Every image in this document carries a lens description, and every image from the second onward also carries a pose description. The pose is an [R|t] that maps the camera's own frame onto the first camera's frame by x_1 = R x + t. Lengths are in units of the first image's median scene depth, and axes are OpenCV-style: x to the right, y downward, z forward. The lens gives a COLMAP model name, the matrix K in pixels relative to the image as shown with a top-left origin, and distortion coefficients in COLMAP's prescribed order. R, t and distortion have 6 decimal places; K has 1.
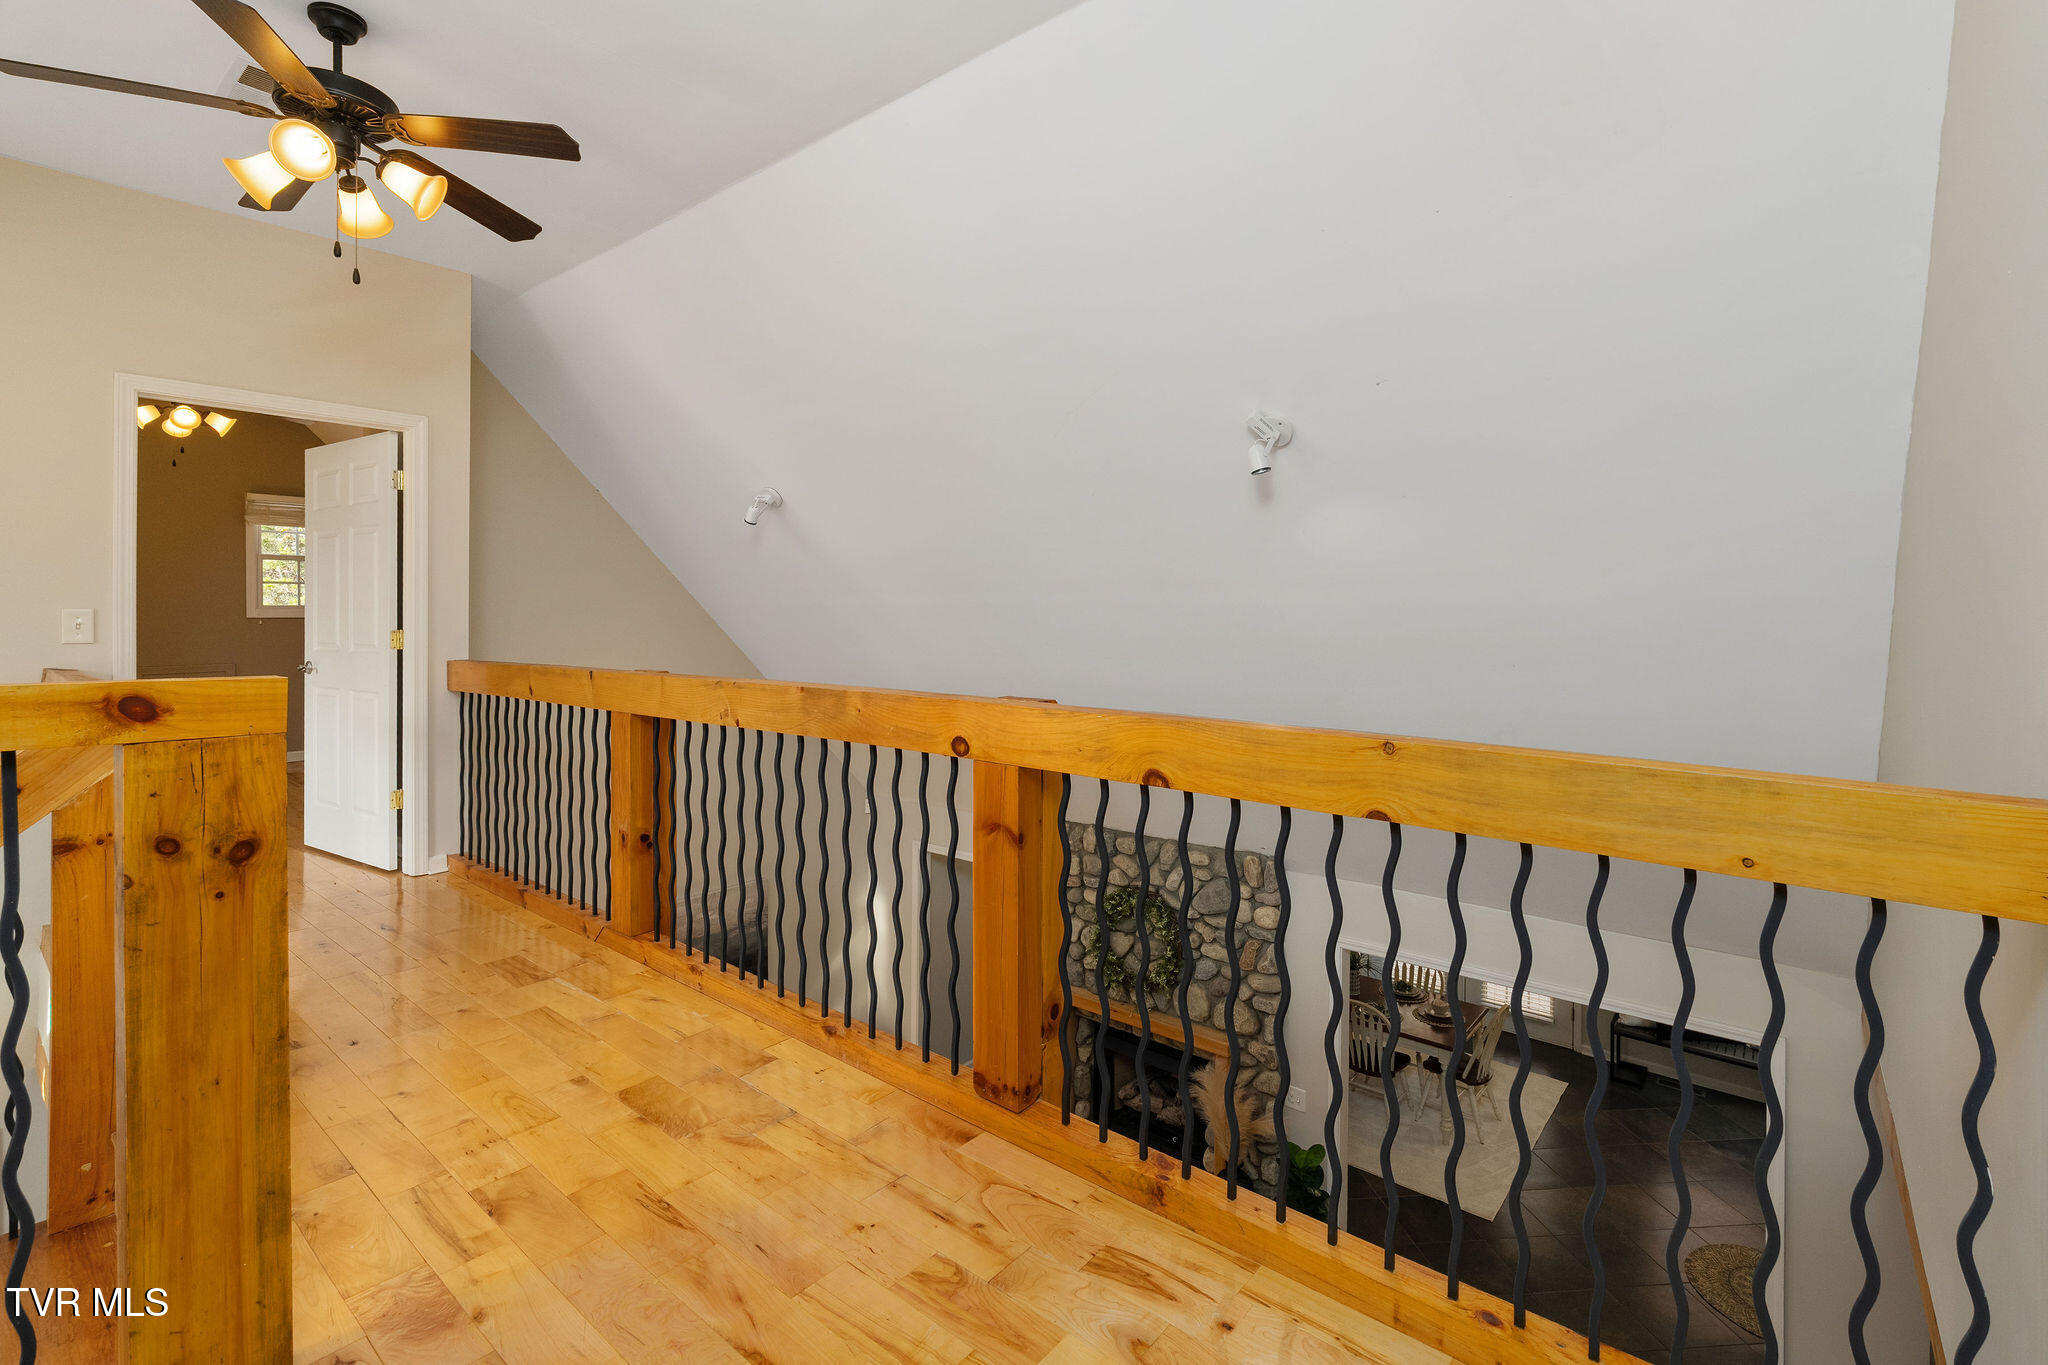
lens RADIAL K [[921.6, 0, 1024.4], [0, 921.6, 617.5], [0, 0, 1]] dist [-0.004253, 0.000985]
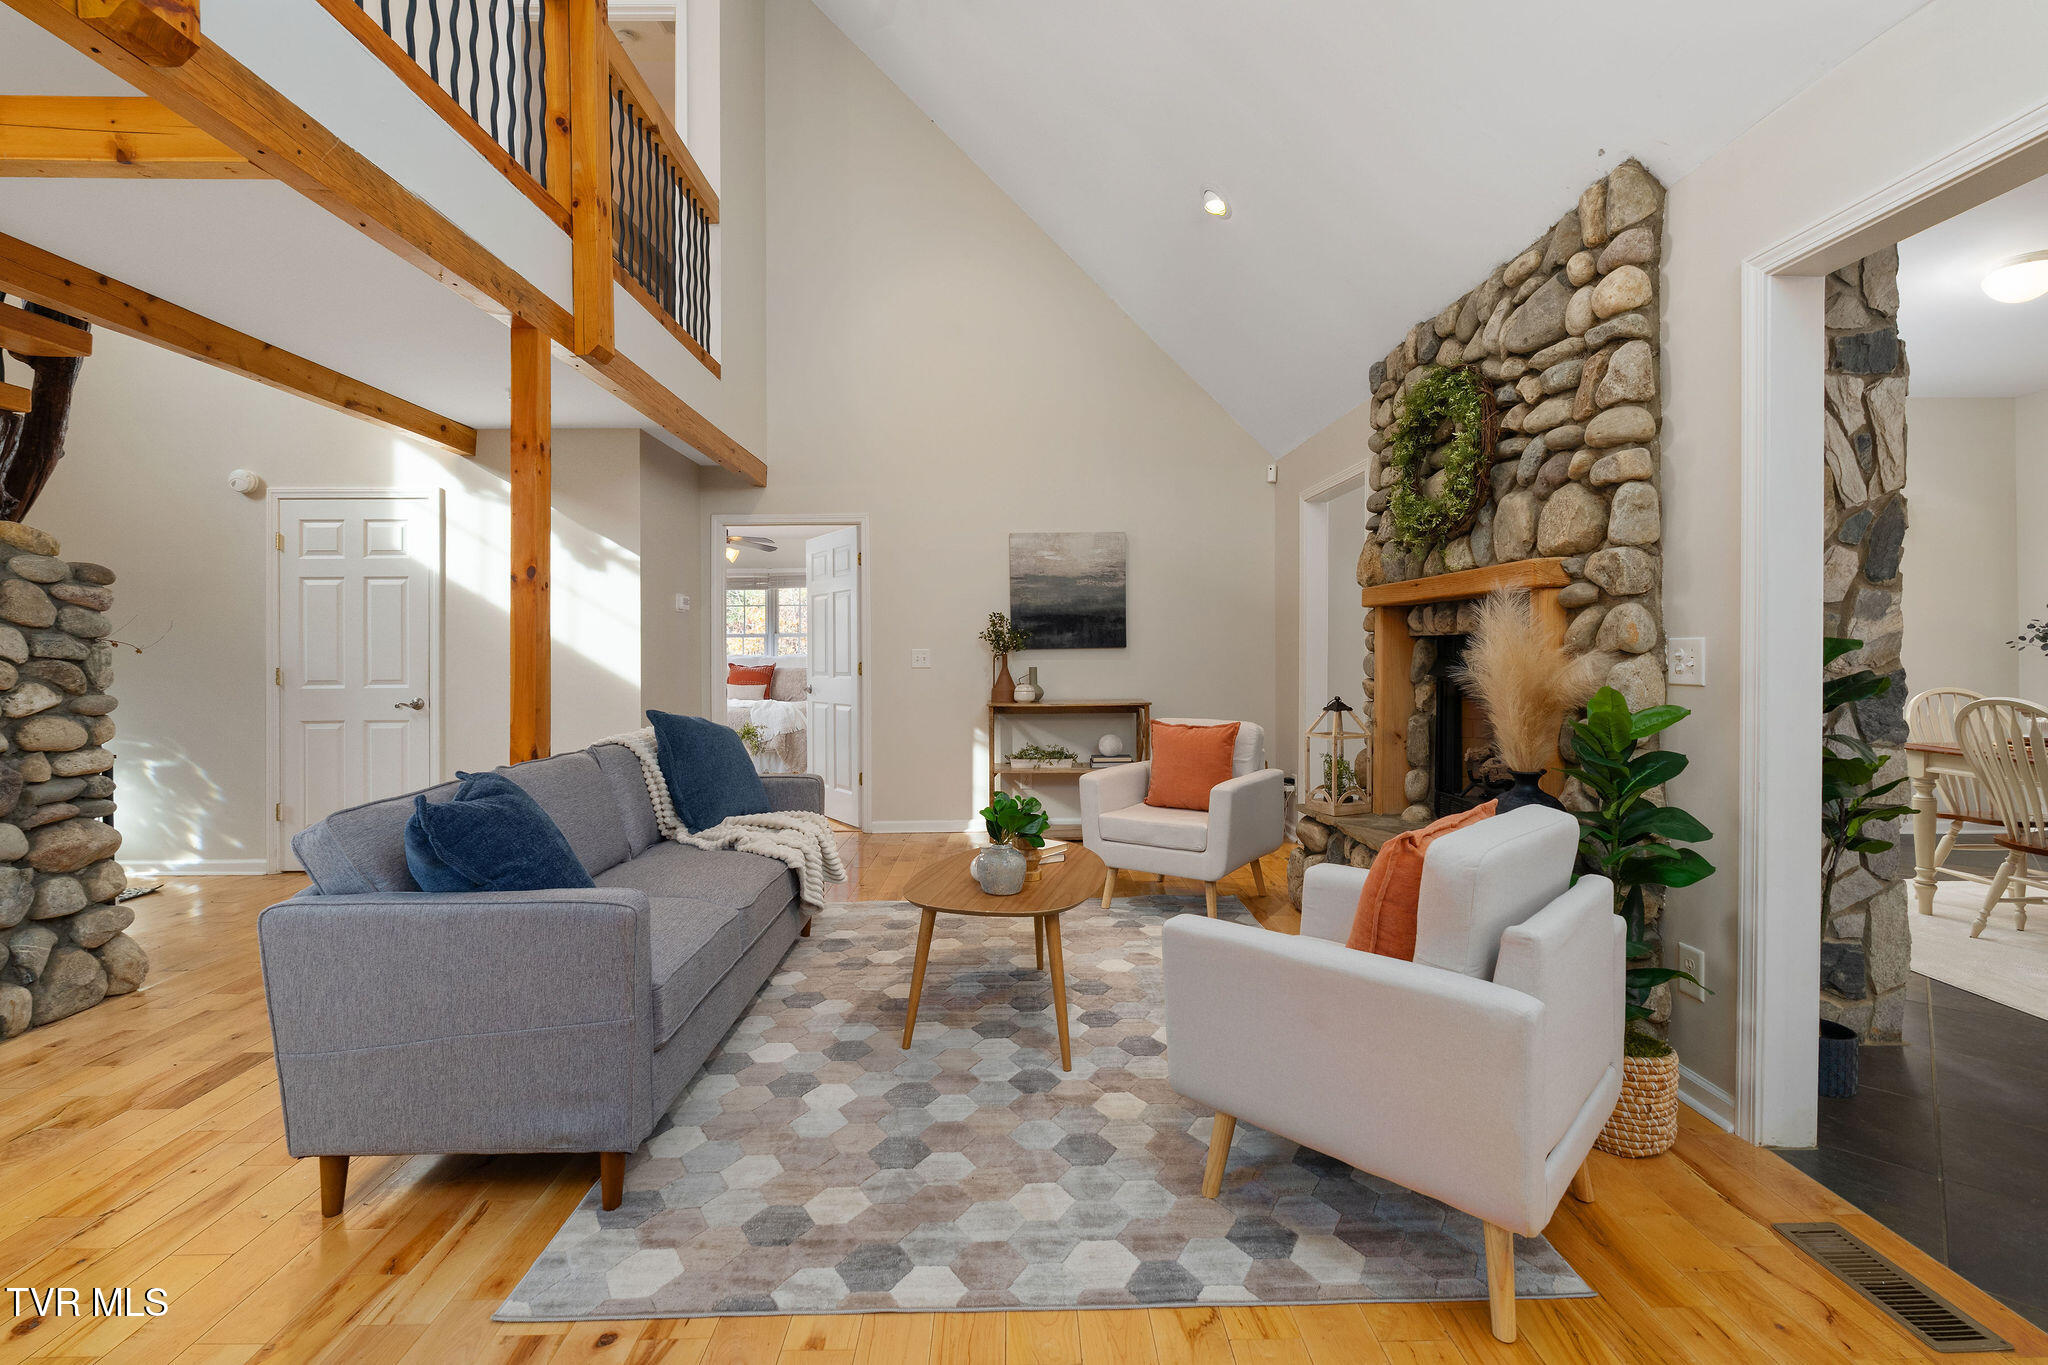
lens RADIAL K [[921.6, 0, 1043.2], [0, 921.6, 647.8], [0, 0, 1]] dist [-0.004253, 0.000985]
pose [[0.665002, -0.008616, -0.746792, 0.926586], [0.006481, 0.999962, -0.005766, 1.124449], [0.746813, -0.001005, 0.665033, 0.980449]]
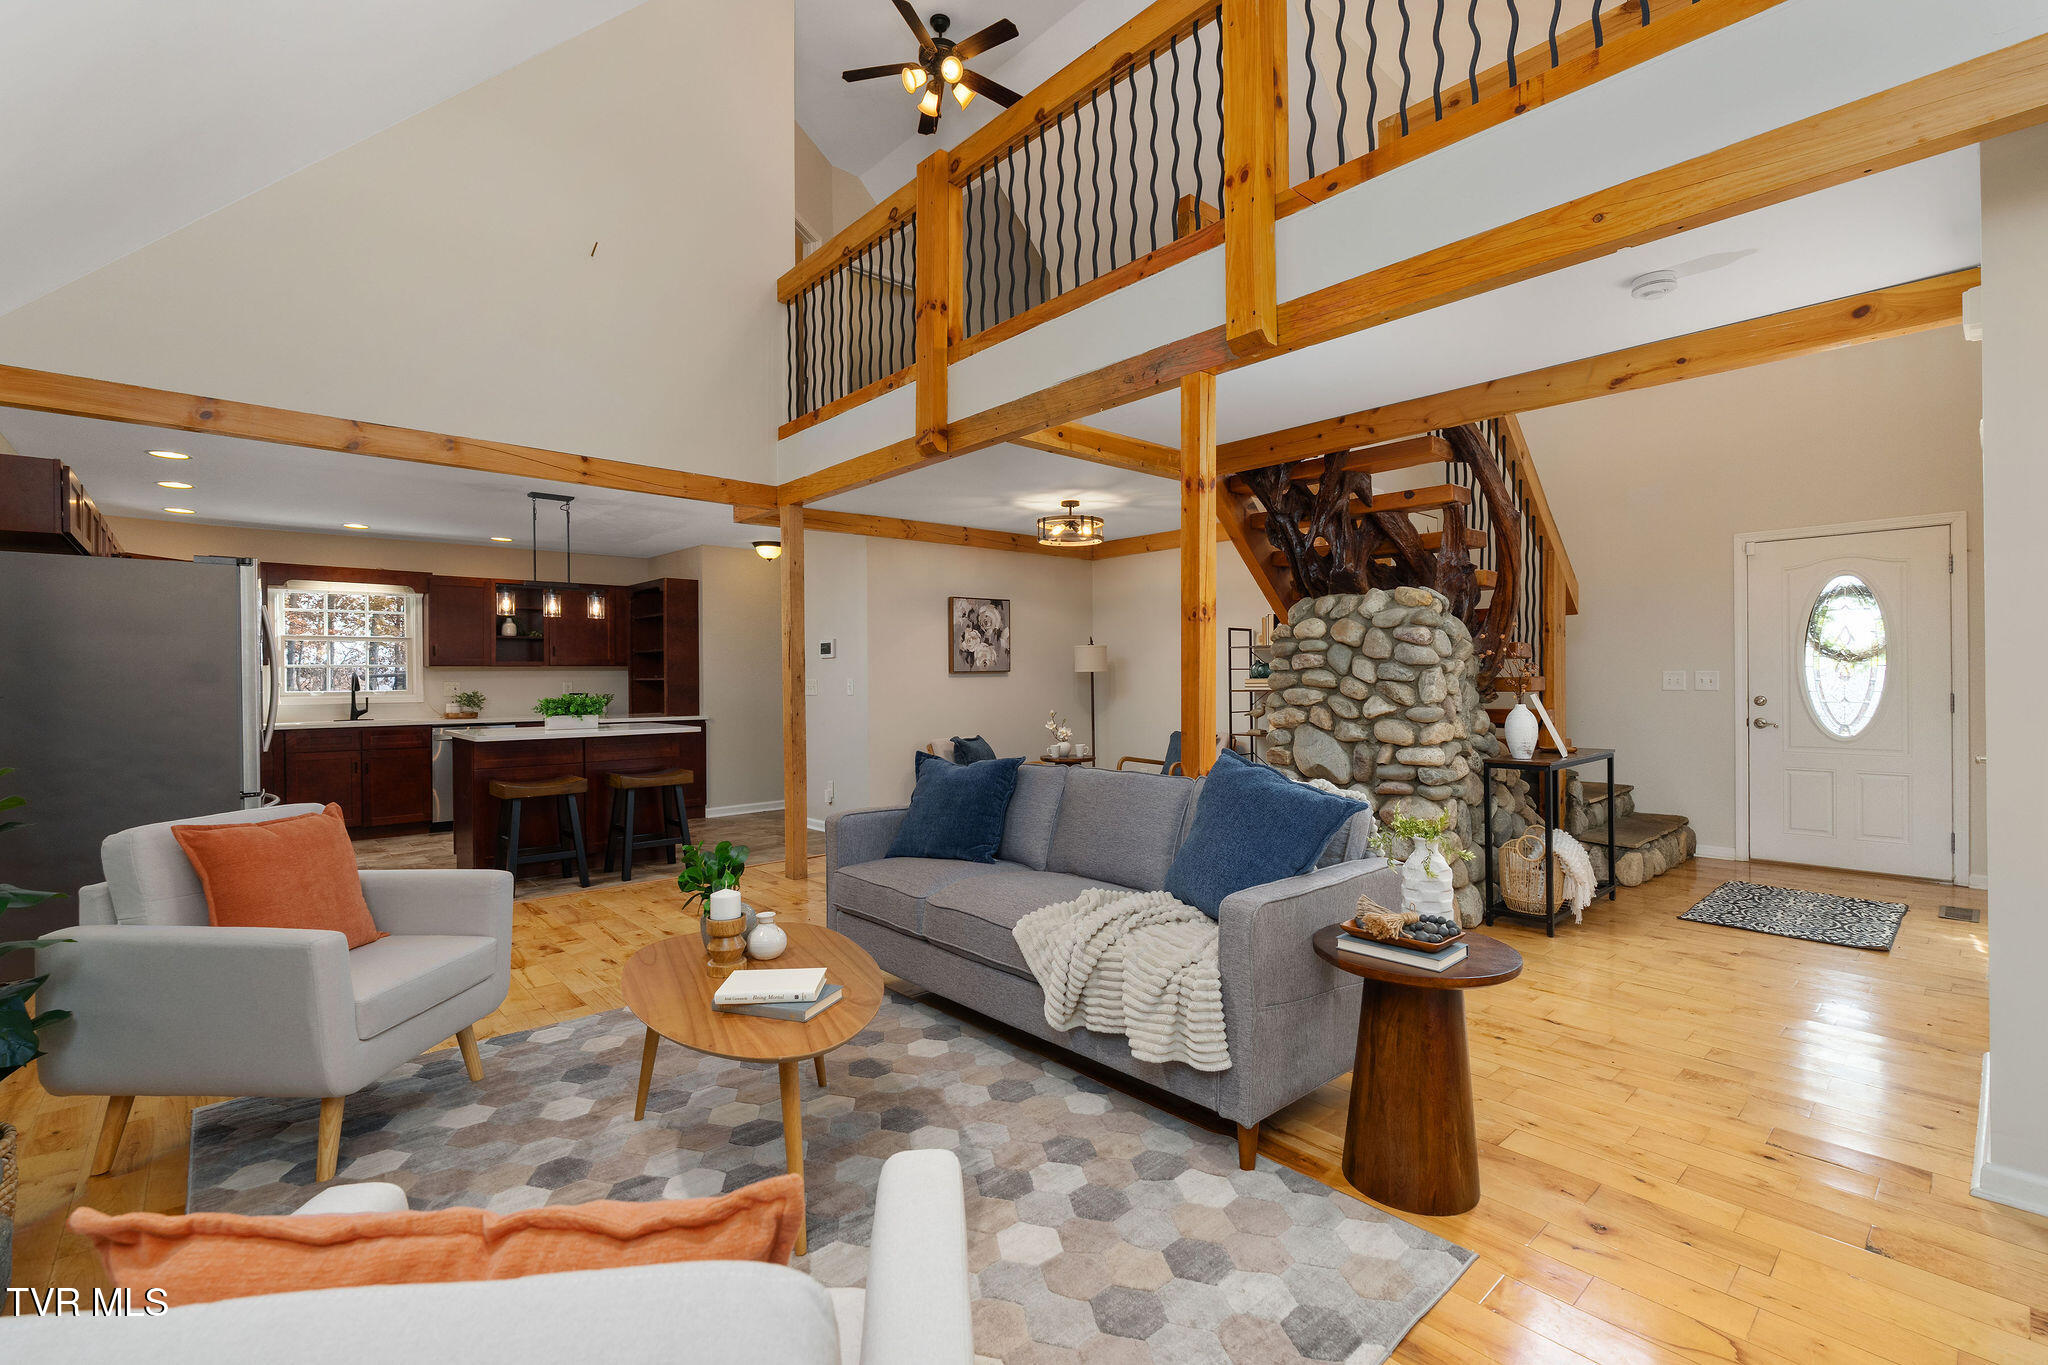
lens RADIAL K [[921.6, 0, 1024.1], [0, 921.6, 678.9], [0, 0, 1]] dist [-0.004253, 0.000985]
pose [[-0.989380, 0.006032, 0.145229, -0.424597], [0.006820, 0.999965, 0.004928, 1.108011], [-0.145194, 0.005867, -0.989386, 2.651753]]
